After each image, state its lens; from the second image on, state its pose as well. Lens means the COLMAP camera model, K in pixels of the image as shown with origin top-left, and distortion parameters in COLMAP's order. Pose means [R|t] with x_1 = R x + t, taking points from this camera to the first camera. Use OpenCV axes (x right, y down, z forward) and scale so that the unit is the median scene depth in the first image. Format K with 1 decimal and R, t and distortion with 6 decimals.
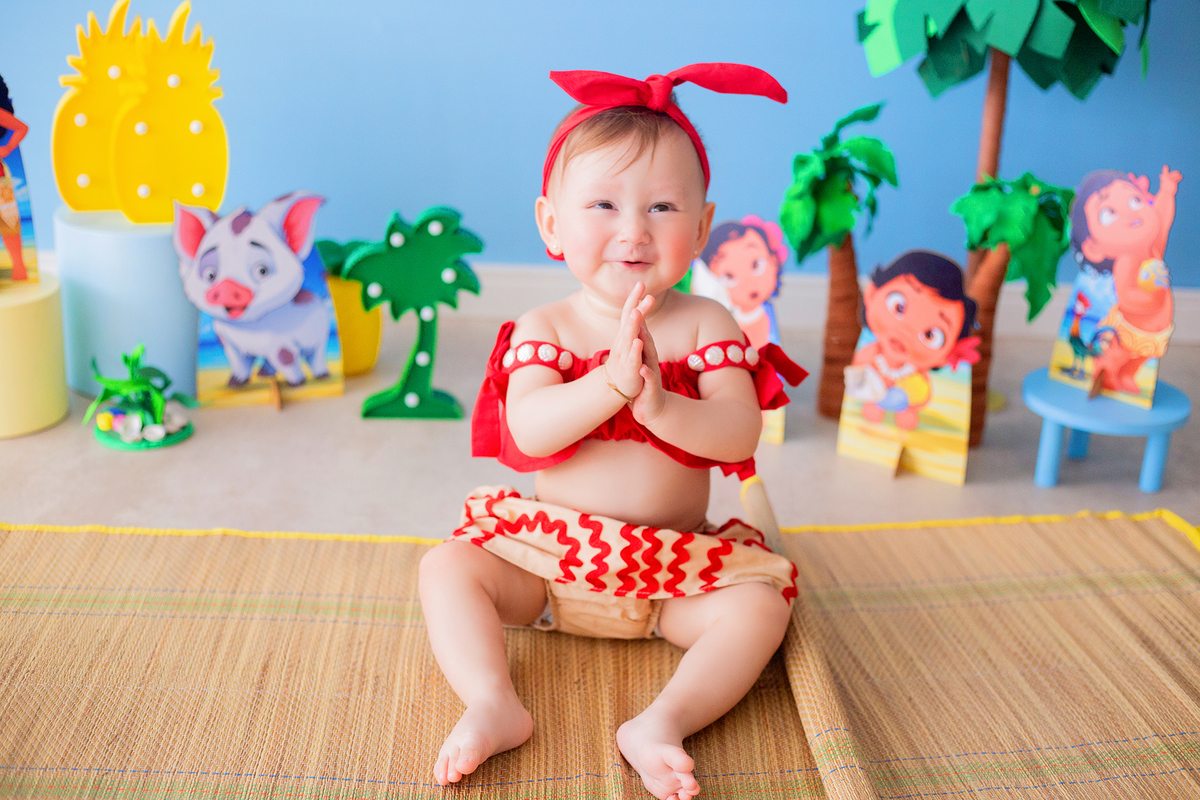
lens RADIAL K [[1813.9, 0, 600.7], [0, 1813.9, 401.0], [0, 0, 1]] dist [-0.094270, -0.152245]
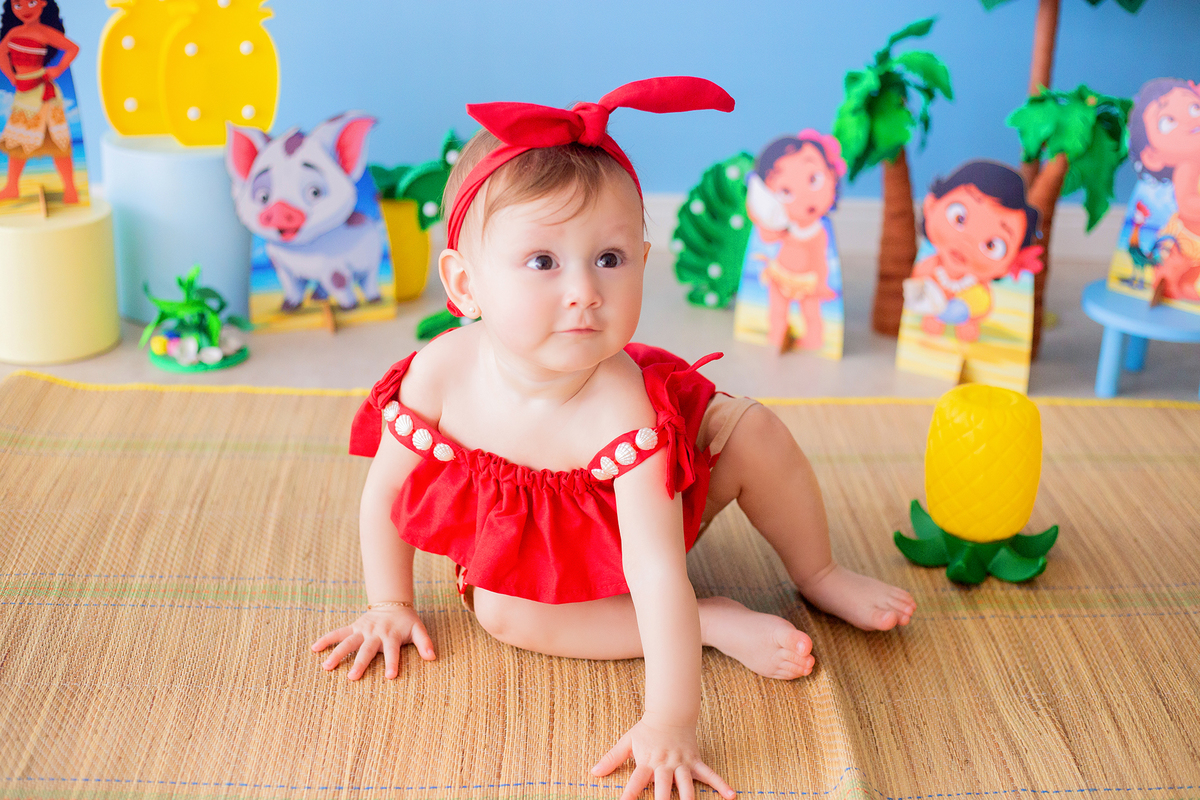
lens RADIAL K [[1813.9, 0, 600.7], [0, 1813.9, 401.0], [0, 0, 1]] dist [-0.094270, -0.152245]
pose [[0.999810, -0.014298, 0.013223, -0.046175], [0.014151, 0.999837, 0.011205, 0.033967], [-0.013381, -0.011016, 0.999850, 0.005627]]
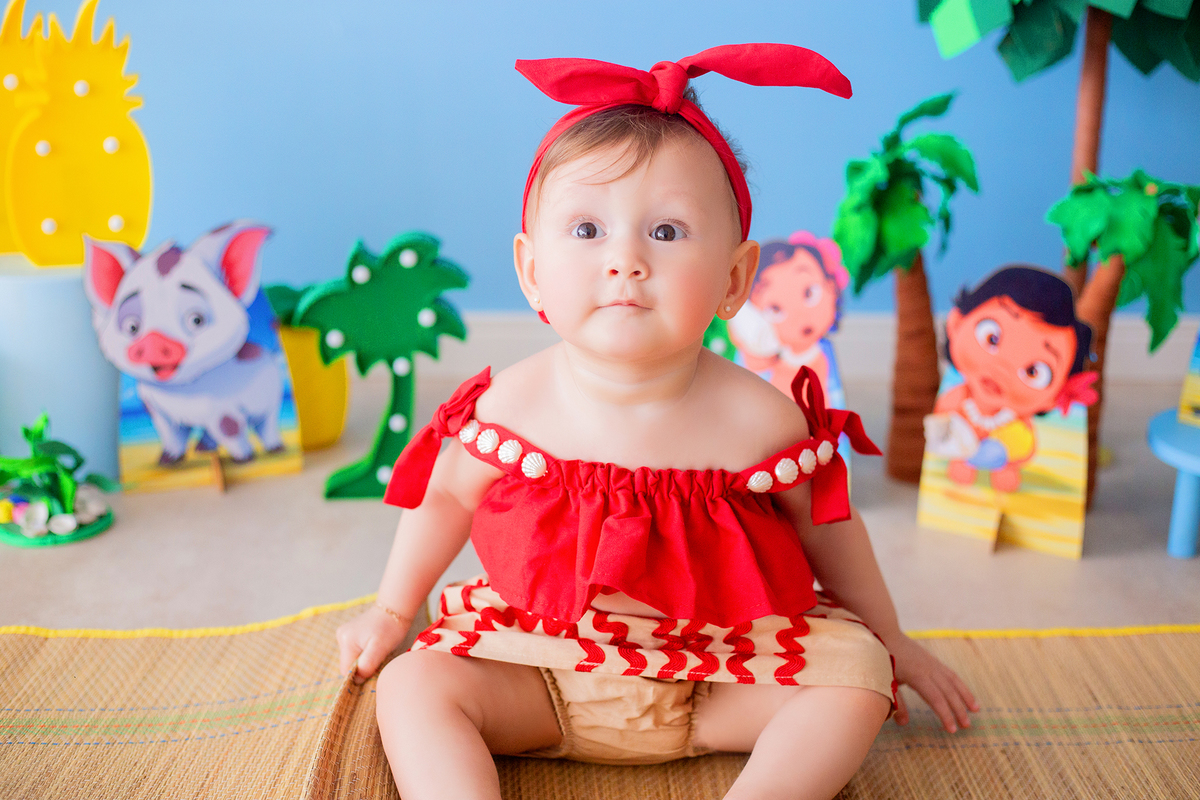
lens RADIAL K [[1813.9, 0, 600.7], [0, 1813.9, 401.0], [0, 0, 1]] dist [-0.094270, -0.152245]
pose [[0.999533, -0.030526, 0.001101, -0.008937], [0.030543, 0.998341, -0.048803, 0.009031], [0.000391, 0.048813, 0.998808, 0.199742]]
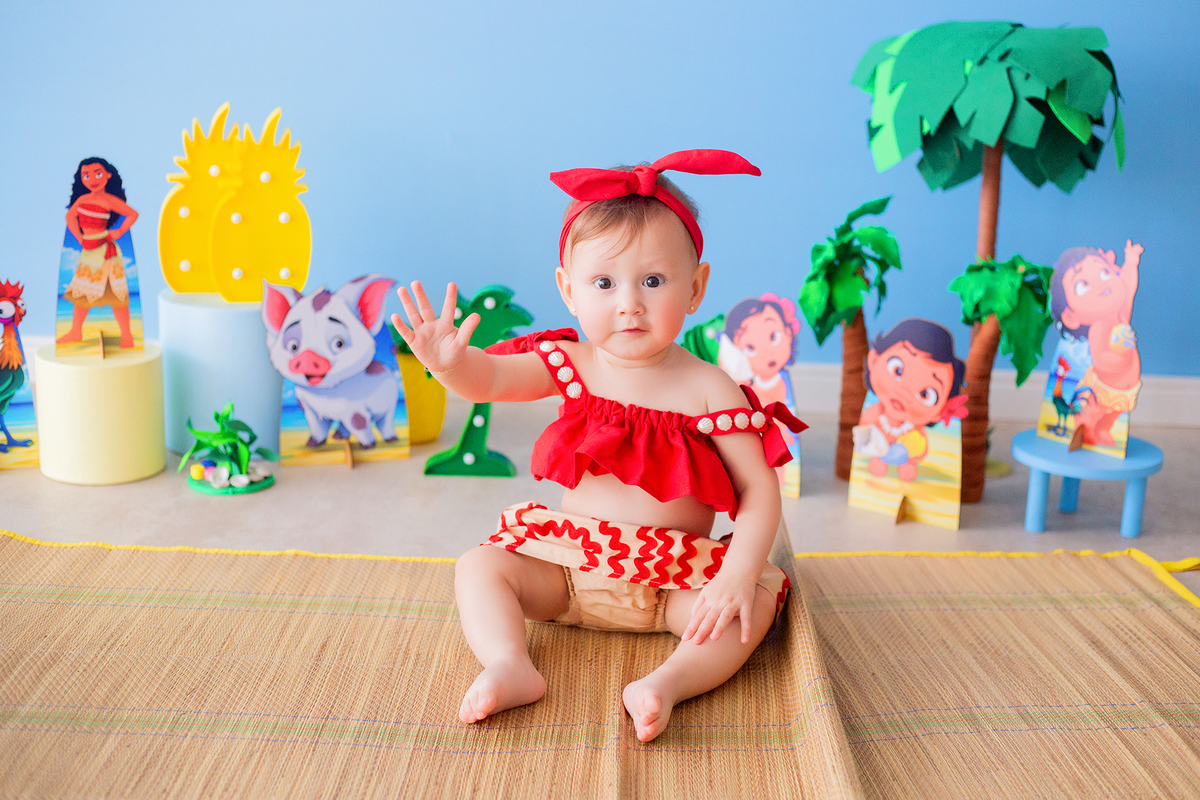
lens RADIAL K [[1892.9, 0, 628.0], [0, 1892.9, 384.2], [0, 0, 1]] dist [-0.096149, -0.121751]
pose [[0.998687, 0.001332, -0.051211, 0.055717], [-0.007269, 0.993230, -0.115936, 0.091096], [0.050710, 0.116156, 0.991936, -0.167566]]
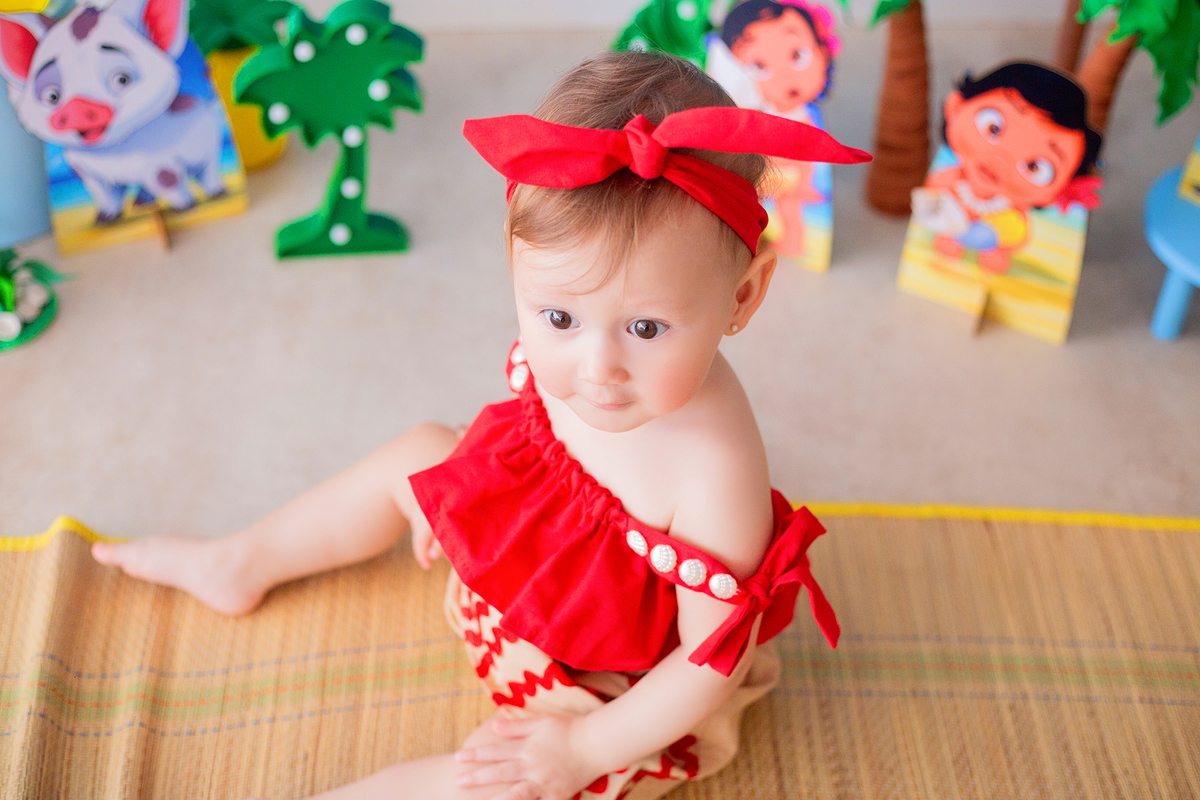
lens RADIAL K [[1813.9, 0, 600.7], [0, 1813.9, 401.0], [0, 0, 1]] dist [-0.094270, -0.152245]
pose [[0.998211, -0.047587, 0.036207, -0.026877], [0.030381, 0.925168, 0.378341, -0.224738], [-0.051501, -0.376564, 0.924958, 0.274706]]
